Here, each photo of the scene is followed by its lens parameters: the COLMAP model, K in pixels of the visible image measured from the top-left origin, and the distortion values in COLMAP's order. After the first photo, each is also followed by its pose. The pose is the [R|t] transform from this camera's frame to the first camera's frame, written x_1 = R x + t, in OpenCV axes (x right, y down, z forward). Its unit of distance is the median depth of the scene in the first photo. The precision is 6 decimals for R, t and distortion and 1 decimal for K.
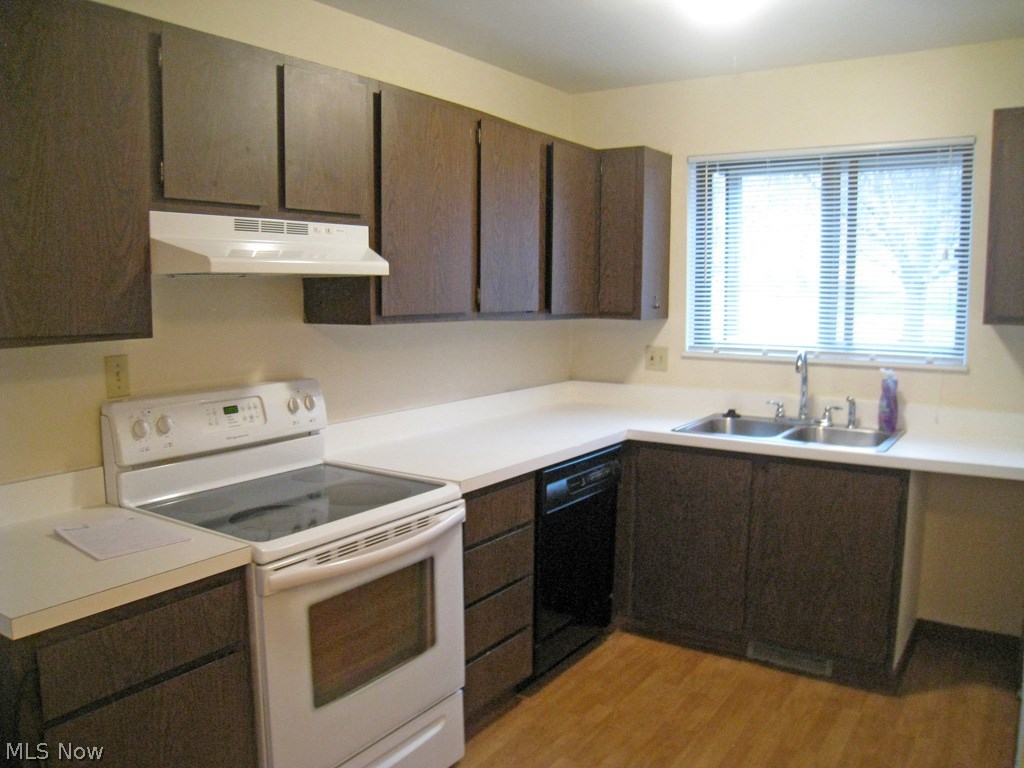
lens RADIAL K [[827.9, 0, 499.9], [0, 827.9, 389.0], [0, 0, 1]] dist [-0.169453, 0.103599]
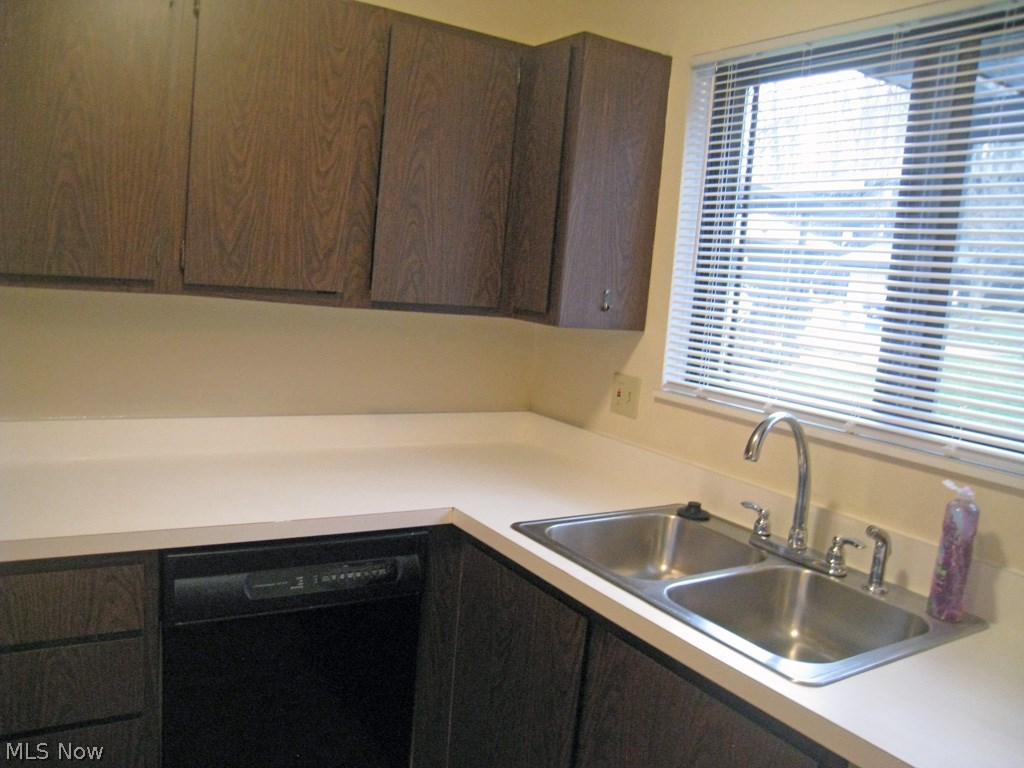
lens RADIAL K [[827.9, 0, 499.9], [0, 827.9, 389.0], [0, 0, 1]] dist [-0.169453, 0.103599]
pose [[0.910527, 0.132116, -0.391772, 0.438539], [-0.132986, 0.990801, 0.025051, -0.057076], [0.391478, 0.029291, 0.919721, 0.514424]]
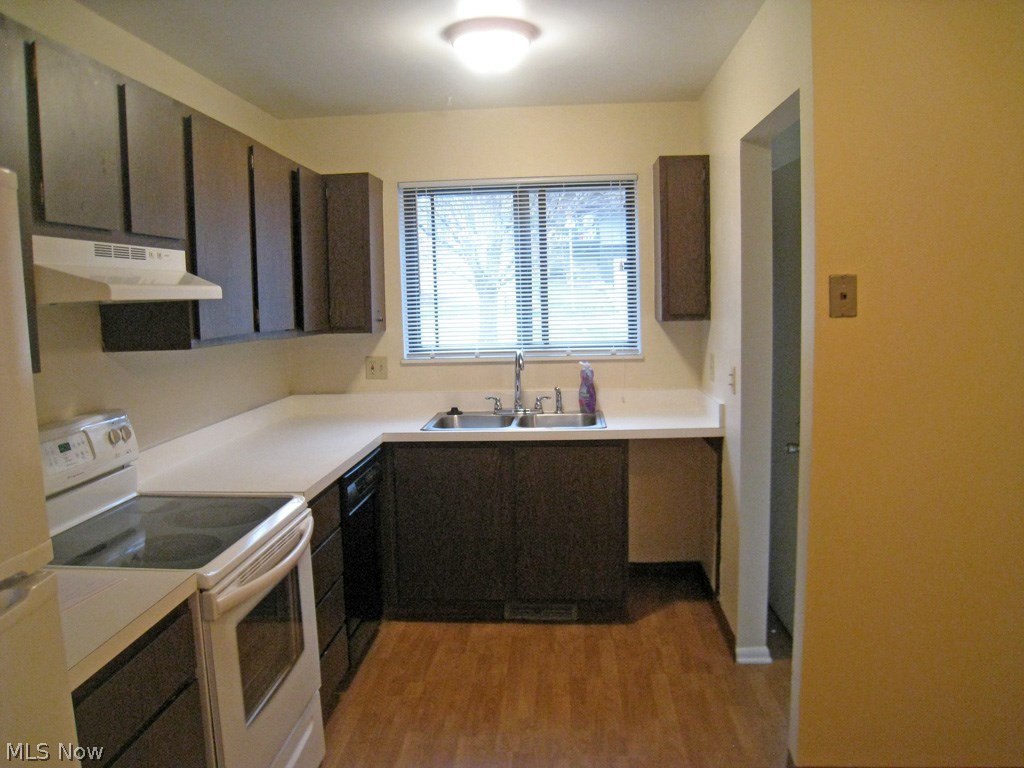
lens RADIAL K [[827.9, 0, 499.9], [0, 827.9, 389.0], [0, 0, 1]] dist [-0.169453, 0.103599]
pose [[0.866239, -0.078174, 0.493476, -0.263475], [0.086094, 0.996265, 0.006695, -0.003320], [-0.492156, 0.036686, 0.869733, -0.029329]]
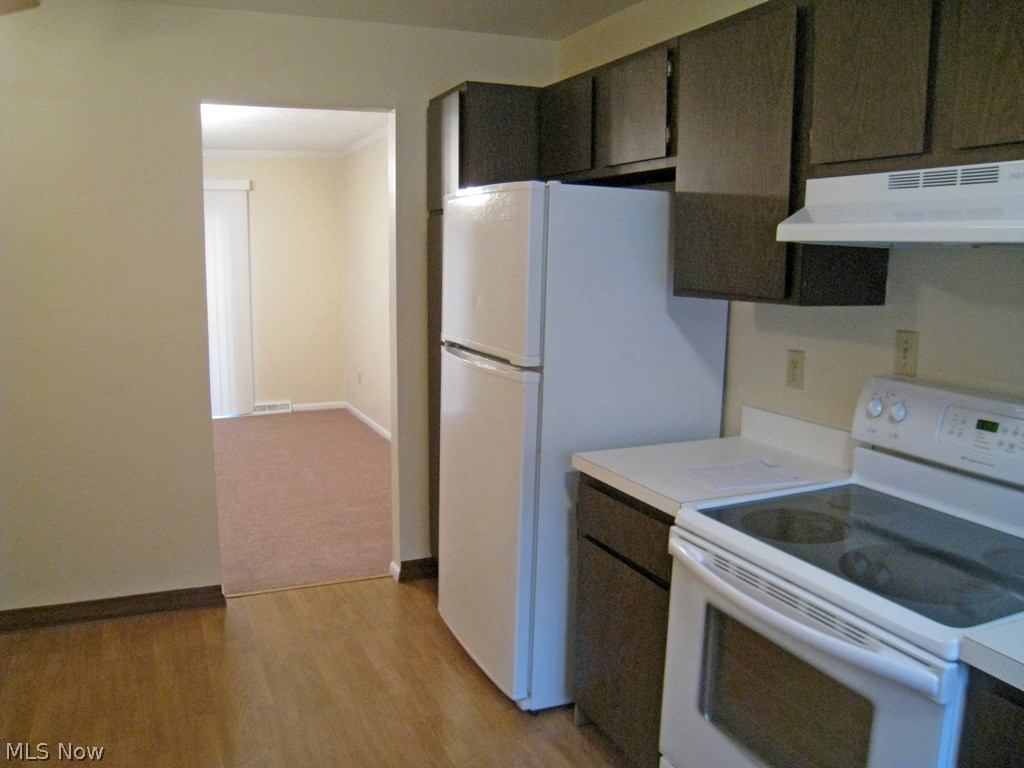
lens RADIAL K [[827.9, 0, 499.9], [0, 827.9, 389.0], [0, 0, 1]] dist [-0.169453, 0.103599]
pose [[-0.529475, 0.137663, -0.837081, 0.391824], [-0.106967, 0.968036, 0.226859, -0.095164], [0.841555, 0.209656, -0.497825, 0.752199]]
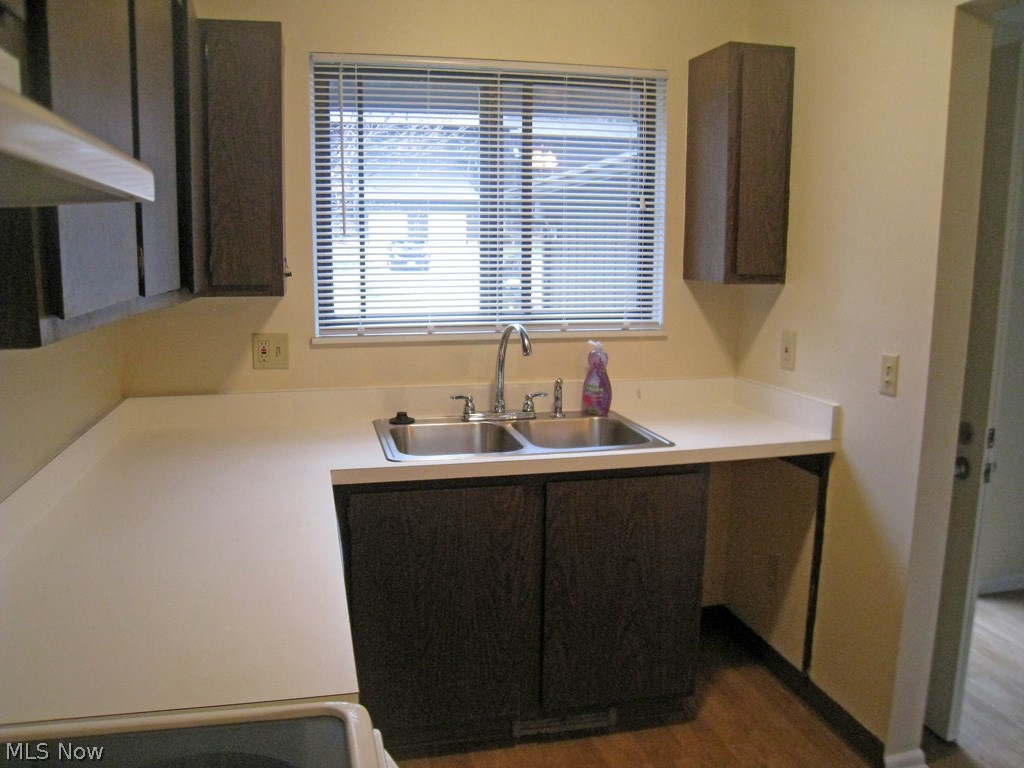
lens RADIAL K [[827.9, 0, 499.9], [0, 827.9, 389.0], [0, 0, 1]] dist [-0.169453, 0.103599]
pose [[0.672375, -0.120608, 0.730319, -0.224406], [0.086925, 0.992675, 0.083905, -0.058779], [-0.735089, 0.007067, 0.677934, 0.518748]]
